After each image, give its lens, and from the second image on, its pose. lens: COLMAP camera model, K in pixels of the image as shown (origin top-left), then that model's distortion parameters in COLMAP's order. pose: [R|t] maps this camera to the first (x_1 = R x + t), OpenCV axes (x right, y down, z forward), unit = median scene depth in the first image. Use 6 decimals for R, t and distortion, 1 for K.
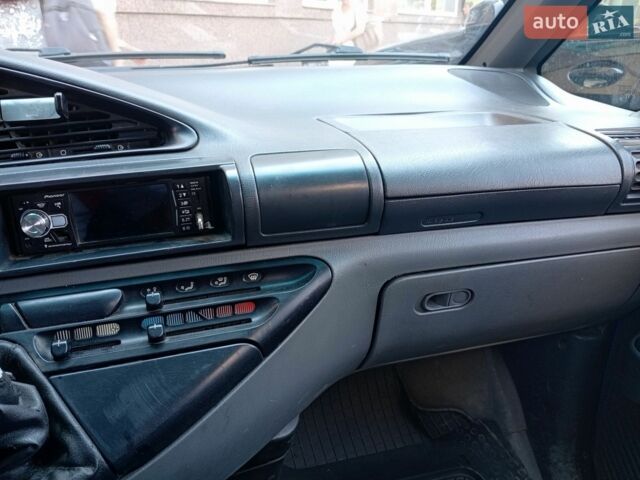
lens RADIAL K [[491.0, 0, 320.0], [0, 491.0, 240.0], [0, 0, 1]] dist [-0.006962, -0.006473]
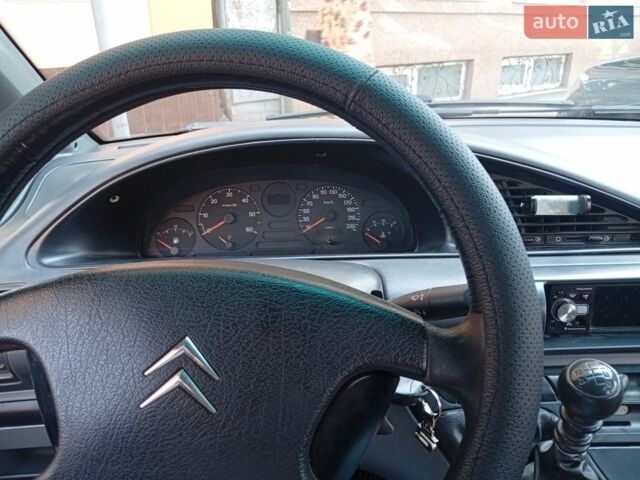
lens RADIAL K [[491.0, 0, 320.0], [0, 491.0, 240.0], [0, 0, 1]] dist [-0.006962, -0.006473]
pose [[0.960050, 0.121105, -0.252264, -0.840086], [-0.111184, 0.992371, 0.053276, -0.191390], [0.256791, -0.023100, 0.966191, -0.268647]]
